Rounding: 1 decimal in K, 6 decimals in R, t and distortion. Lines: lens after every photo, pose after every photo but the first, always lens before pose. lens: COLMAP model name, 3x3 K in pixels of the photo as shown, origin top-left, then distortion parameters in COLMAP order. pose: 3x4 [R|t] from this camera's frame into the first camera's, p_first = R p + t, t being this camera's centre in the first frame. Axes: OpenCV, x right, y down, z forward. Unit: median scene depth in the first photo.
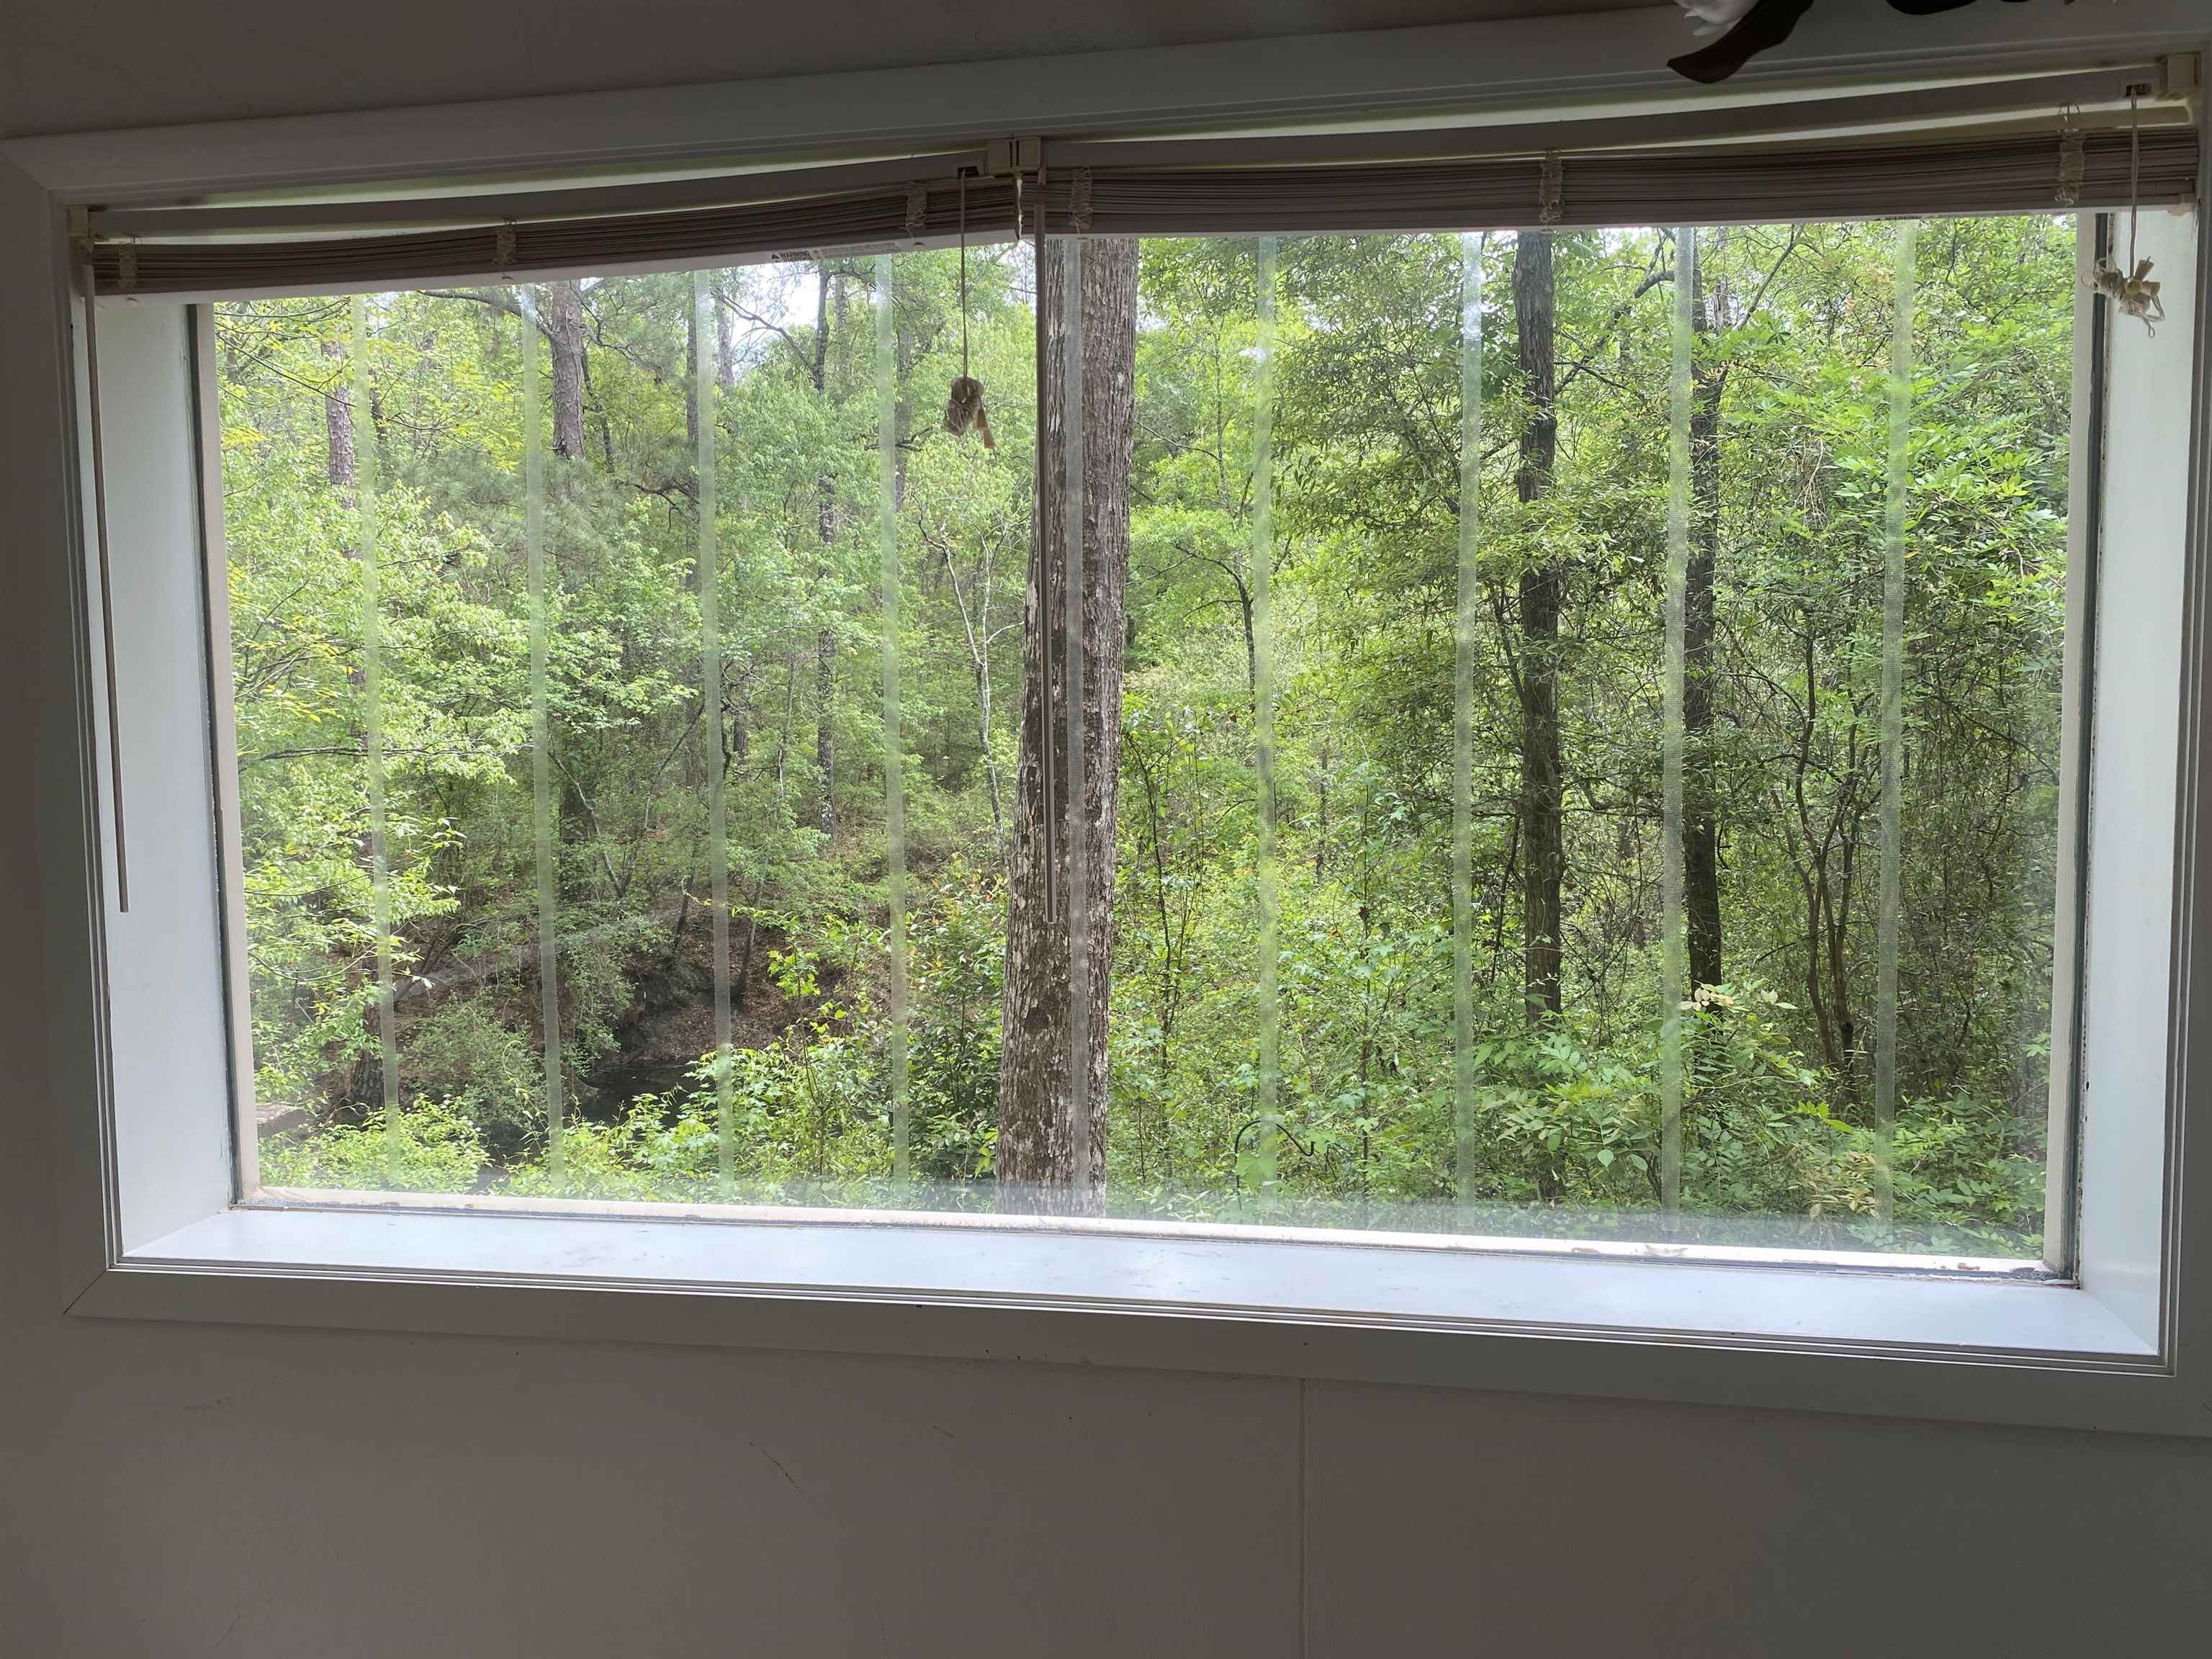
lens RADIAL K [[1664.5, 0, 1098.1], [0, 1664.5, 798.2], [0, 0, 1]] dist [0.044430, -0.077689]
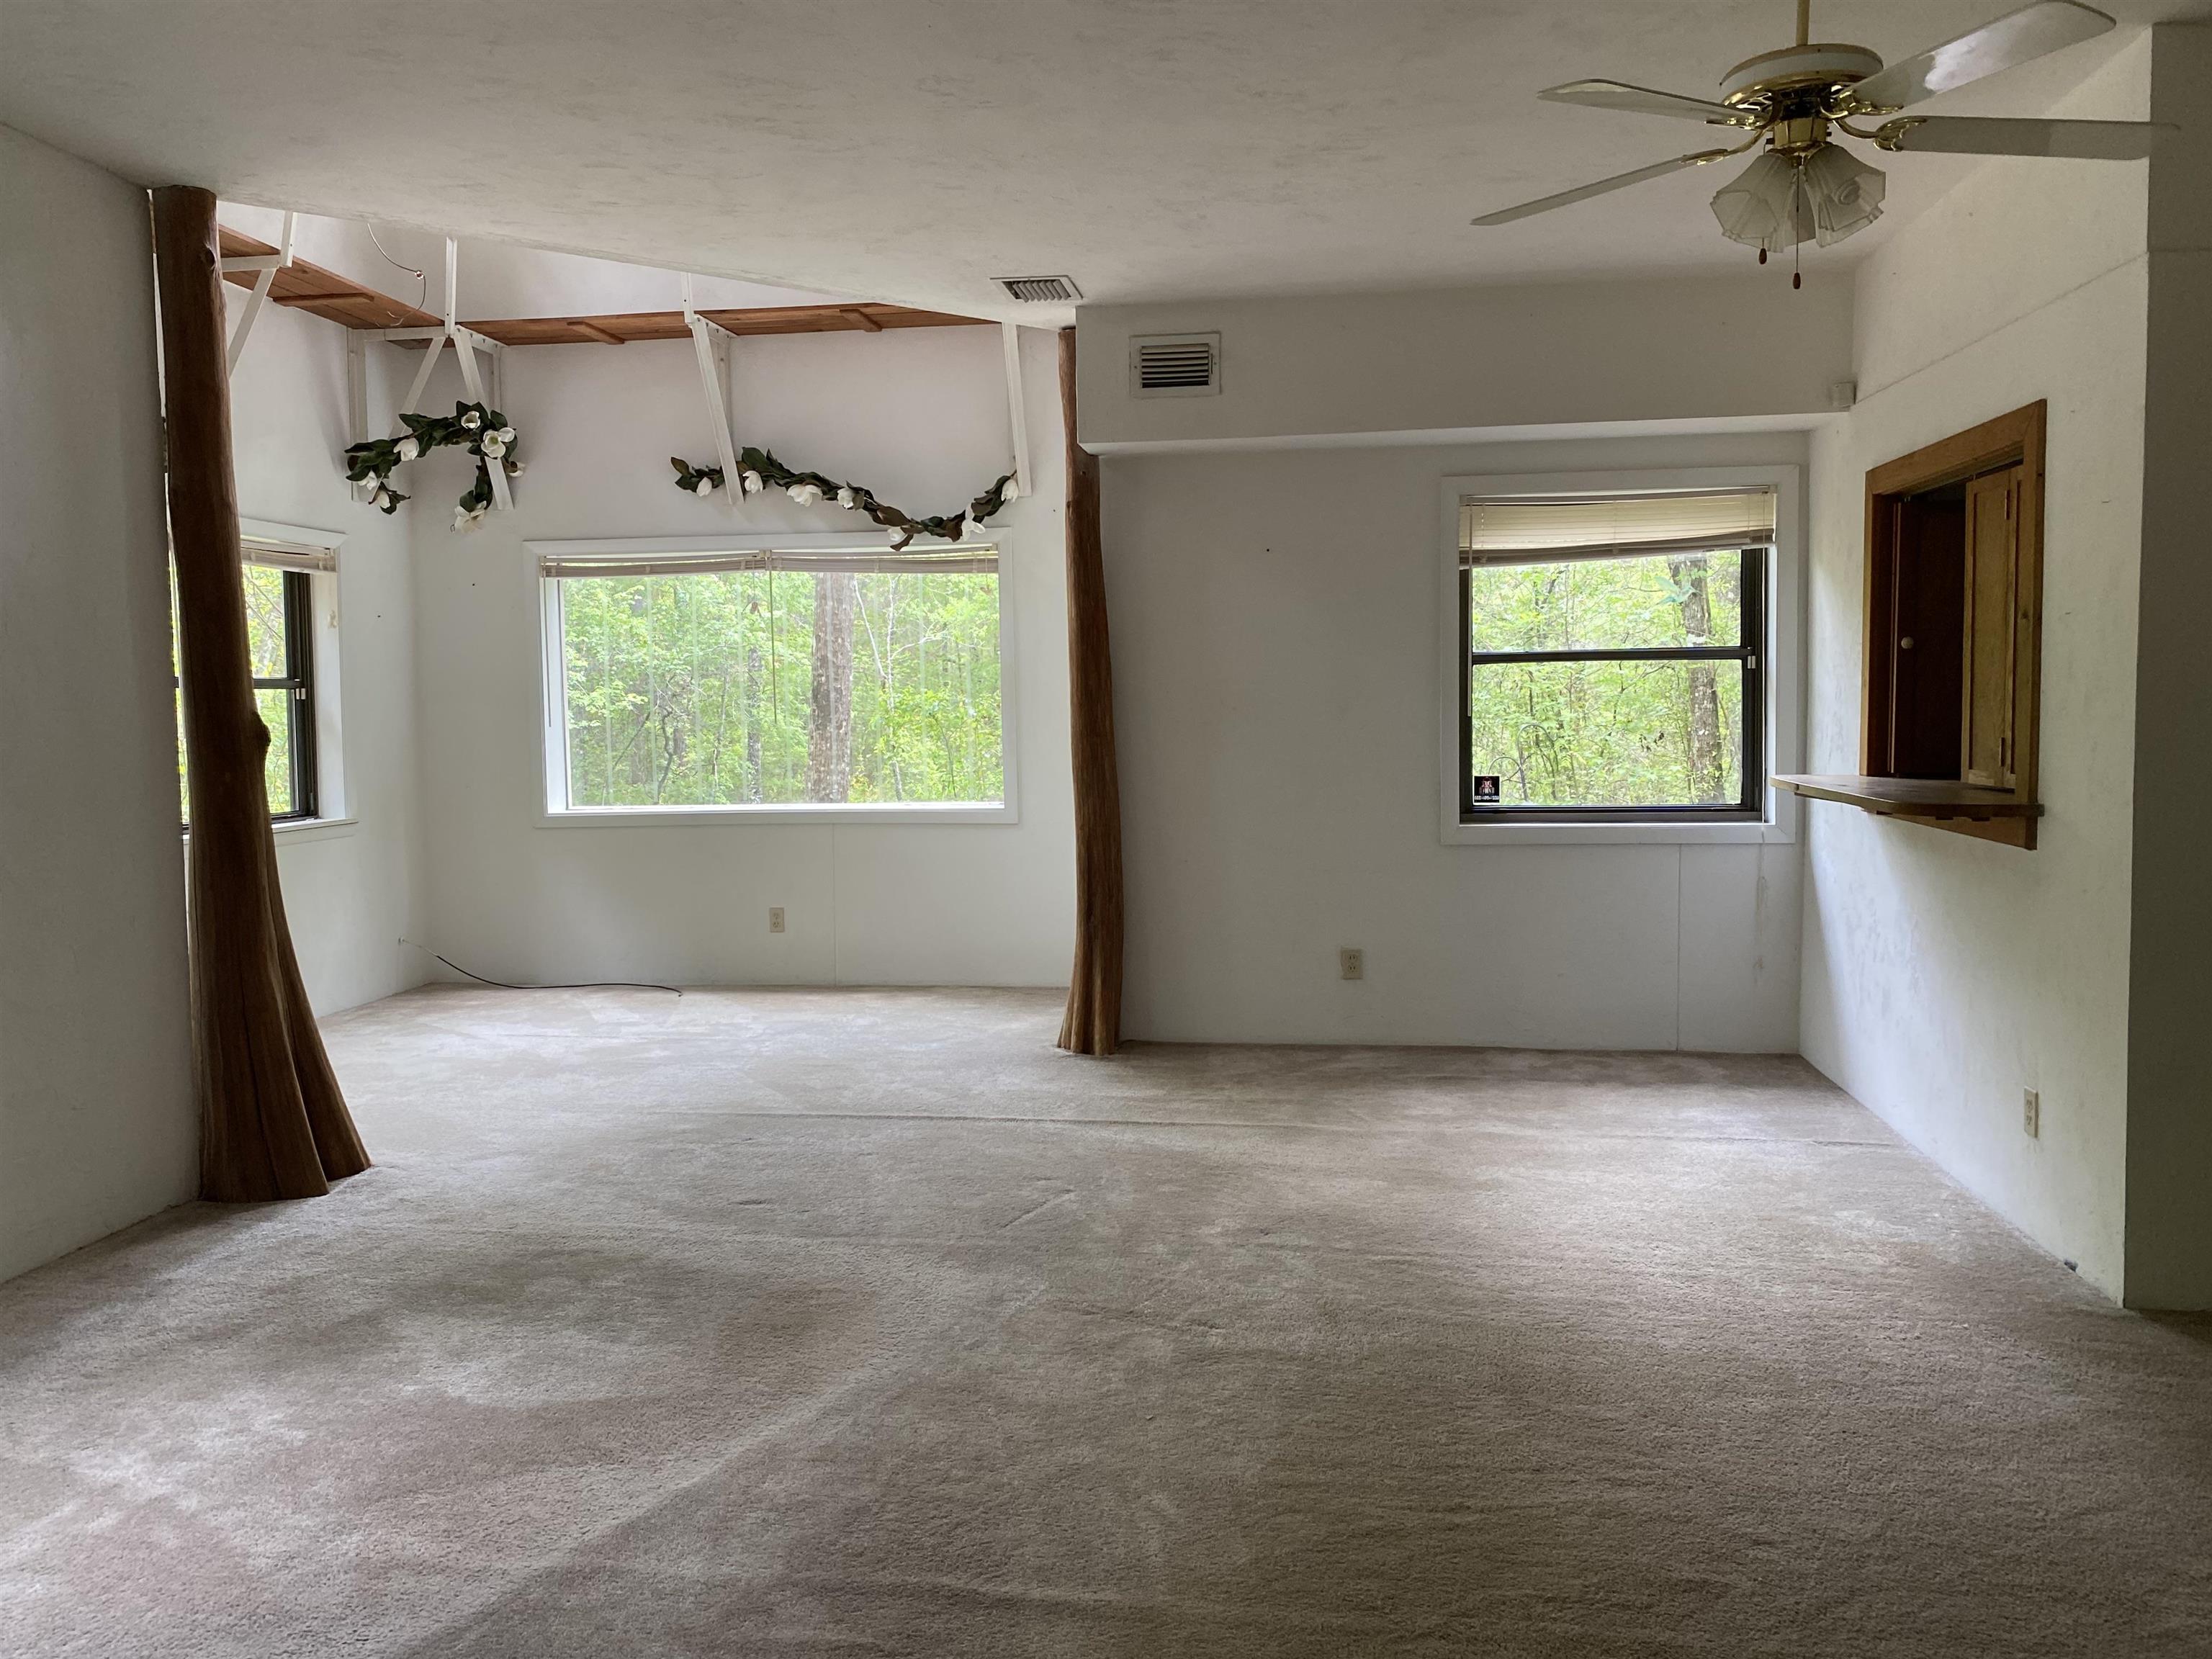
lens RADIAL K [[1695.8, 0, 1092.0], [0, 1695.8, 801.2], [0, 0, 1]] dist [0.046860, -0.072812]
pose [[0.999541, -0.007466, 0.029372, 0.047206], [0.007699, 0.999940, -0.007831, 0.022463], [-0.029312, 0.008053, 0.999538, -0.246438]]
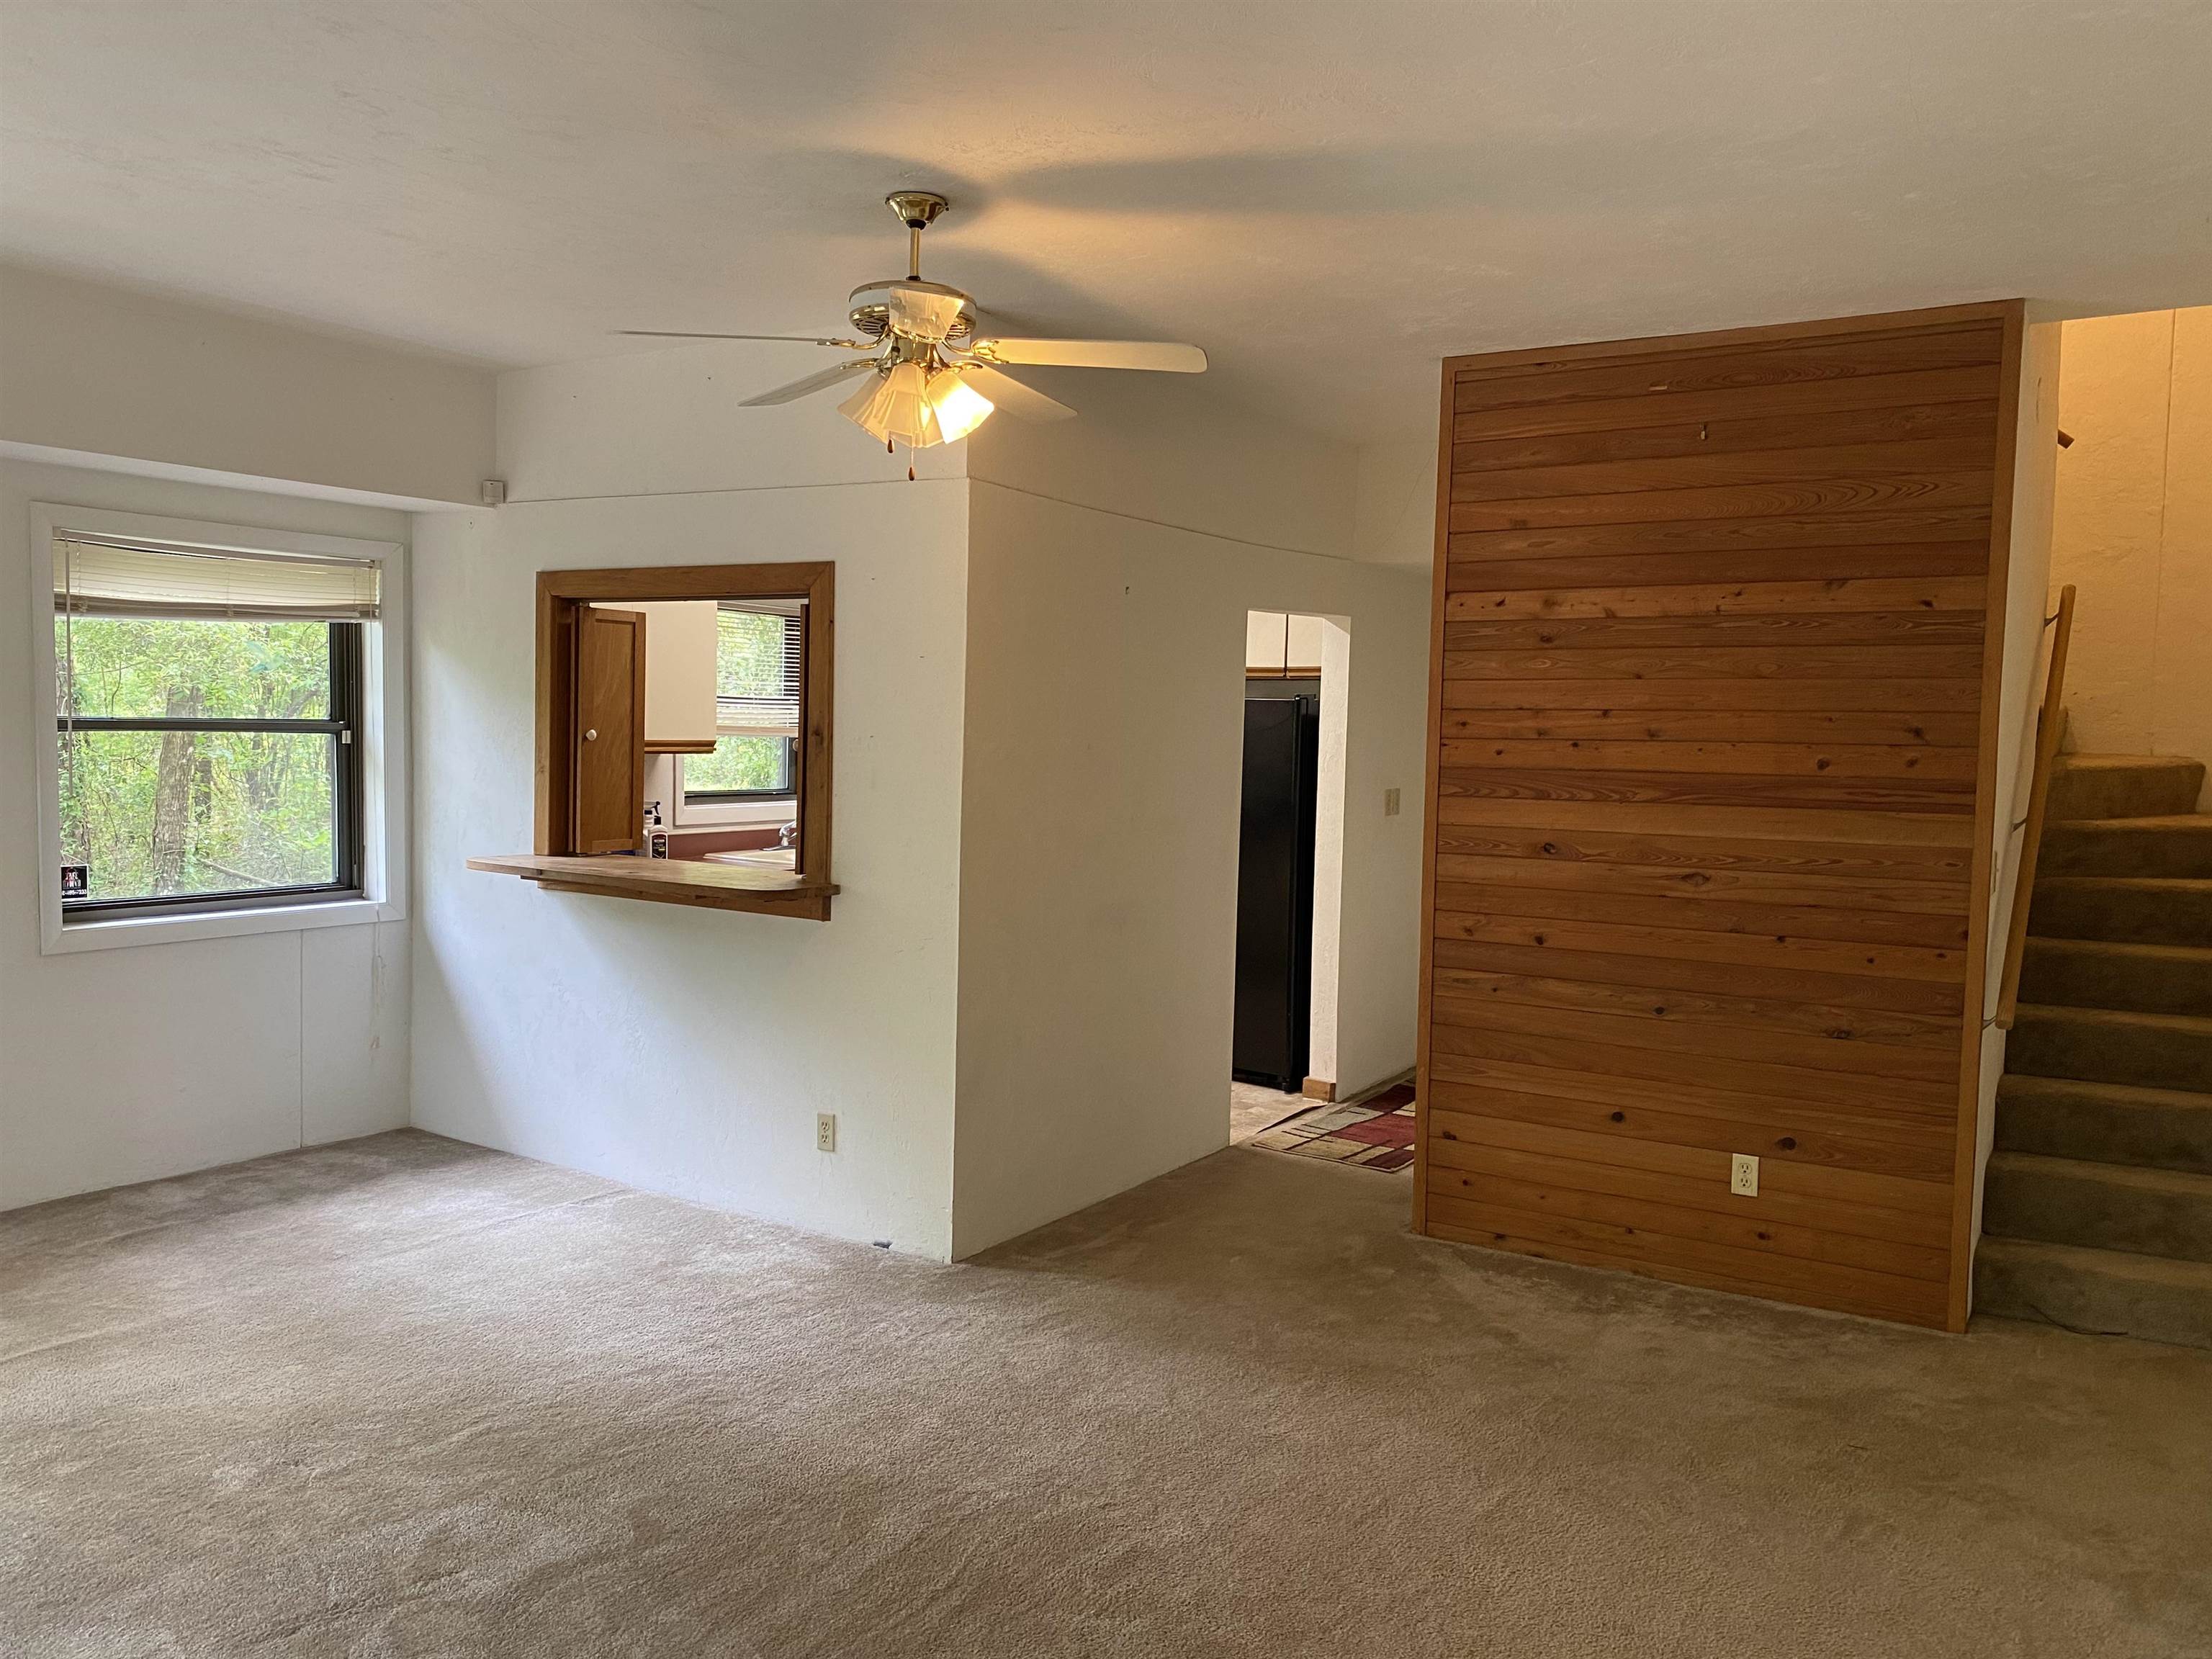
lens RADIAL K [[1685.3, 0, 1106.8], [0, 1685.3, 817.9], [0, 0, 1]] dist [-0.005378, -0.007602]
pose [[0.382183, -0.034293, 0.923450, -0.030993], [0.035932, 0.999107, 0.022232, 0.010856], [-0.923388, 0.024685, 0.383074, -0.191534]]
